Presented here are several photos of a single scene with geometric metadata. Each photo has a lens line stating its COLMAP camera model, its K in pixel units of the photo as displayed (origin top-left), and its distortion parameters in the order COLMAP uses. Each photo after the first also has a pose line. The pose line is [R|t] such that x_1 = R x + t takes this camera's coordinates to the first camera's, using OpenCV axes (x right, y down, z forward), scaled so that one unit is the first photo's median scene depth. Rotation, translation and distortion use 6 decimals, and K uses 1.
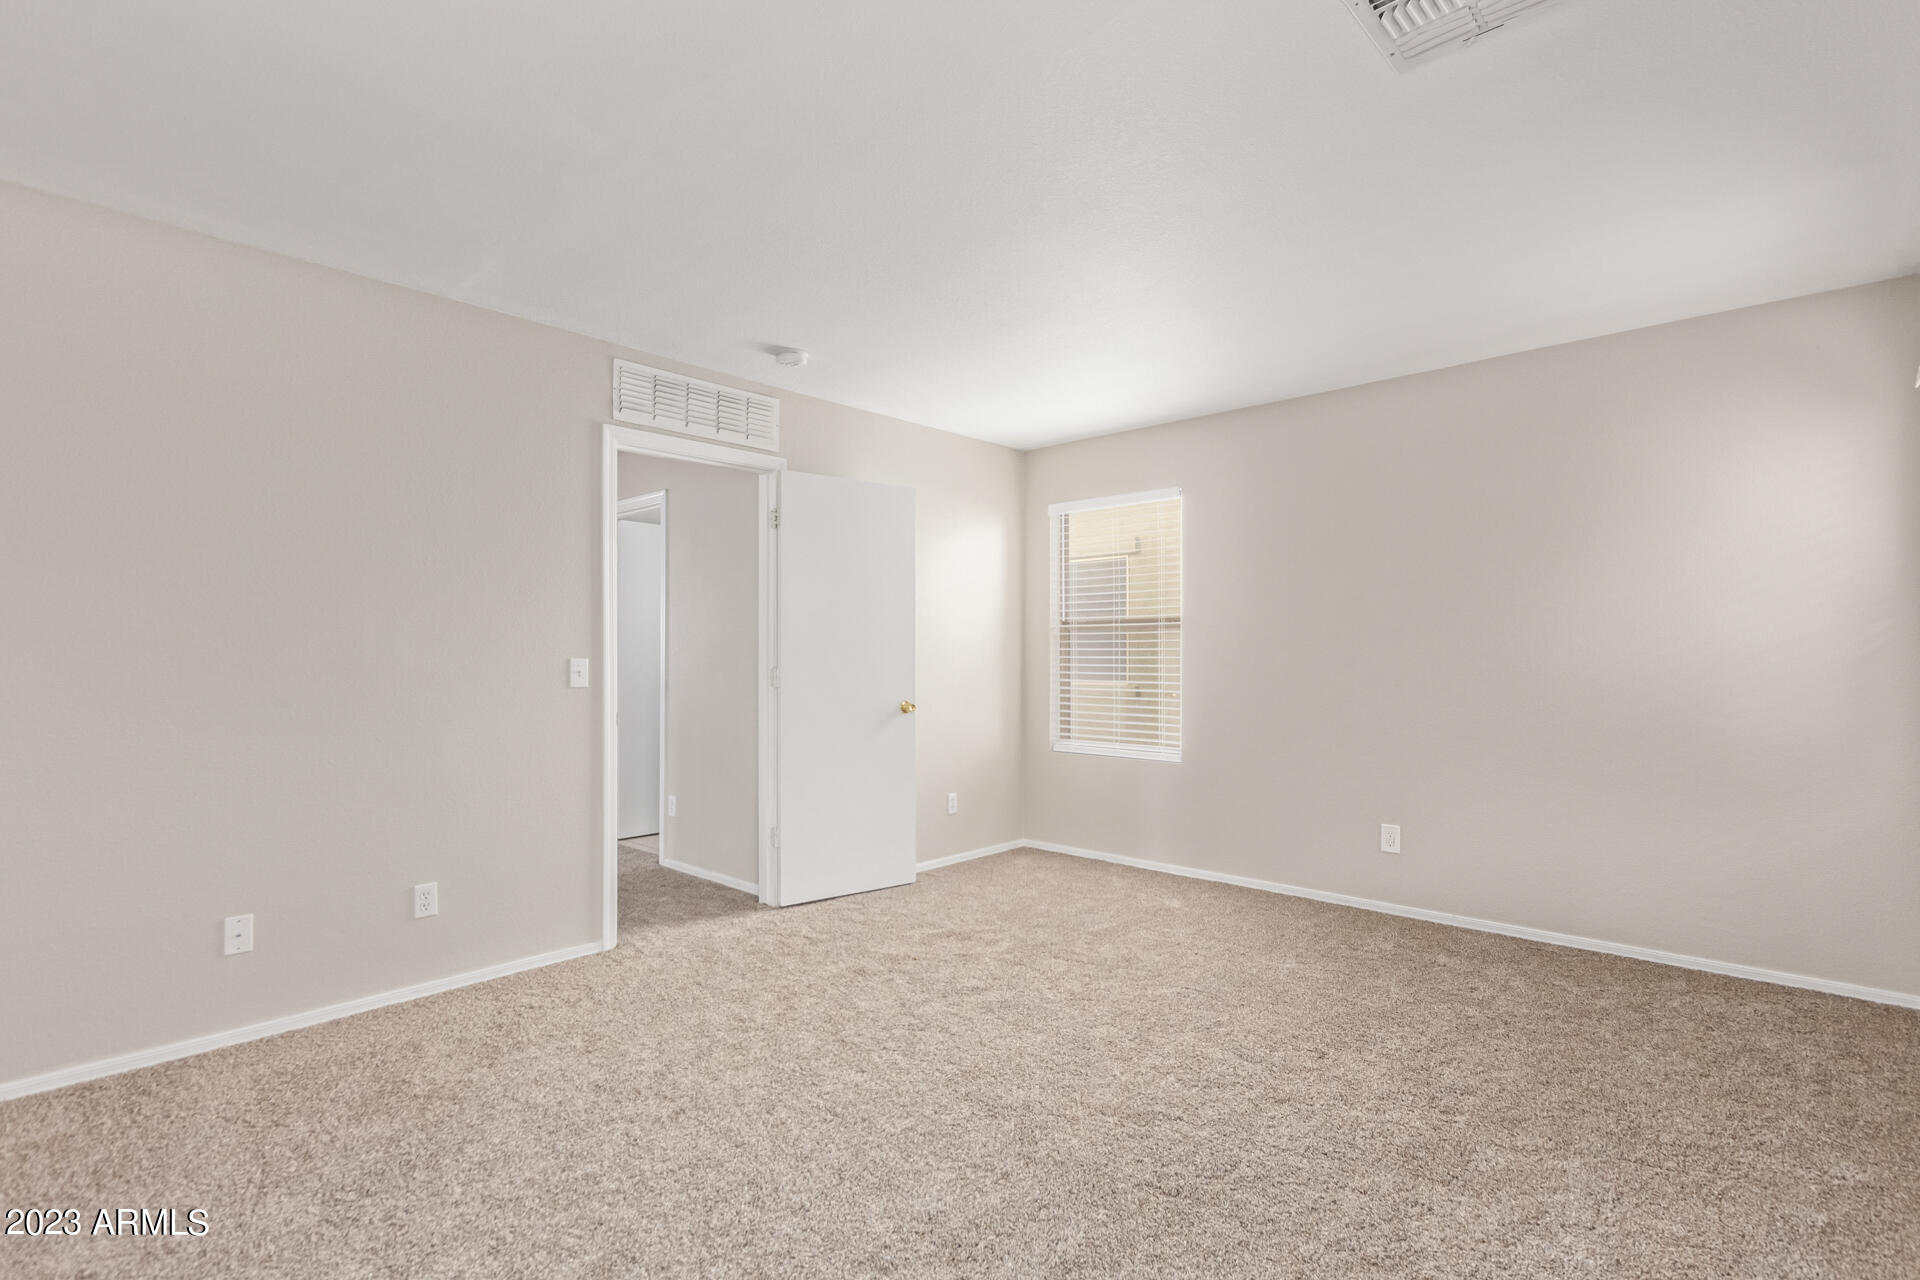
lens RADIAL K [[908.1, 0, 960.0], [0, 908.1, 640.0], [0, 0, 1]] dist [0.002897, 0.000187]
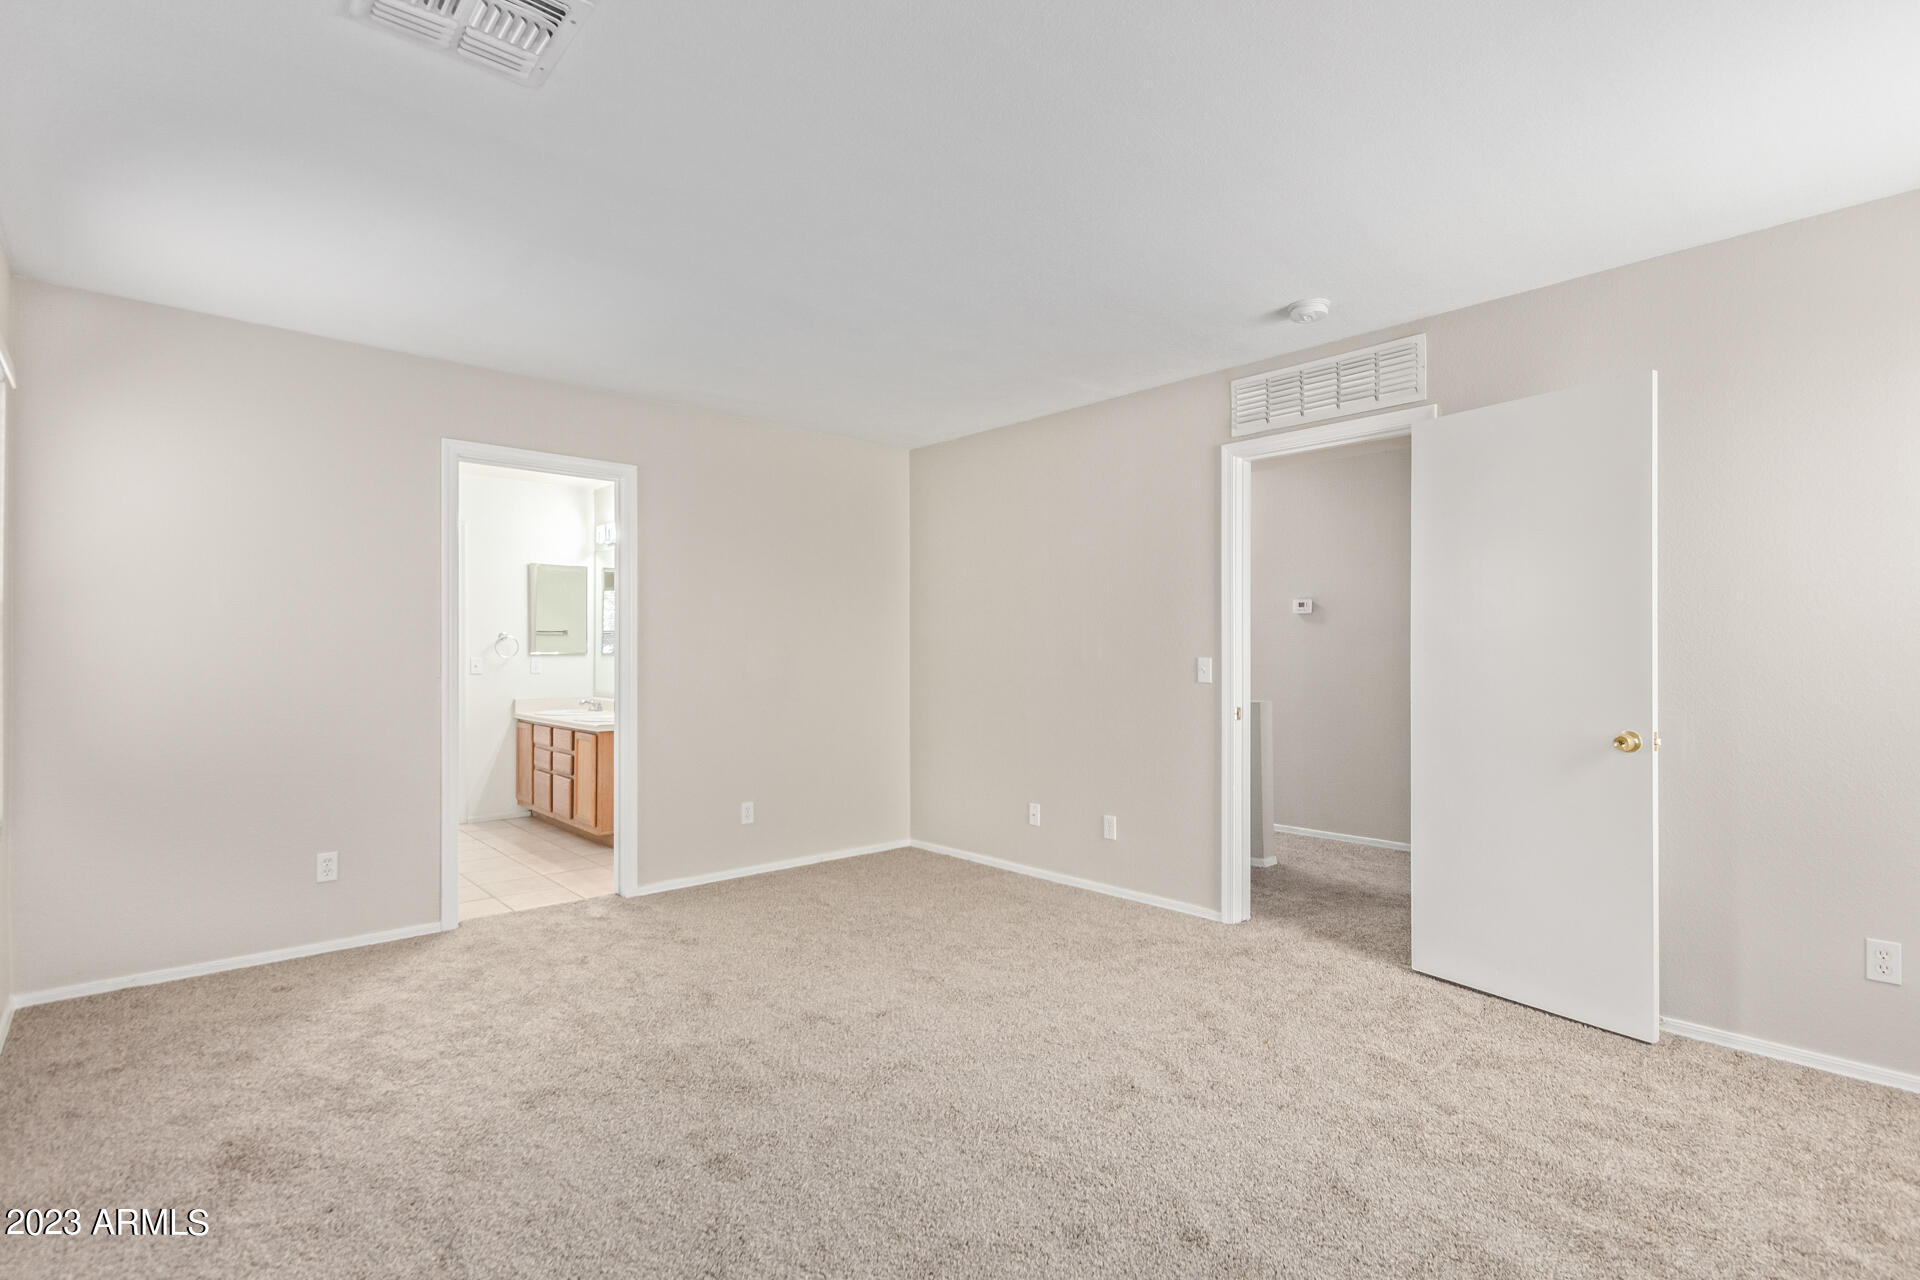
lens RADIAL K [[897.3, 0, 960.0], [0, 897.3, 640.0], [0, 0, 1]] dist [-0.001155, -0.000339]
pose [[-0.082798, -0.011526, -0.996500, 0.674297], [0.020738, 0.999697, -0.013286, 0.005669], [0.996351, -0.021766, -0.082534, 0.722343]]
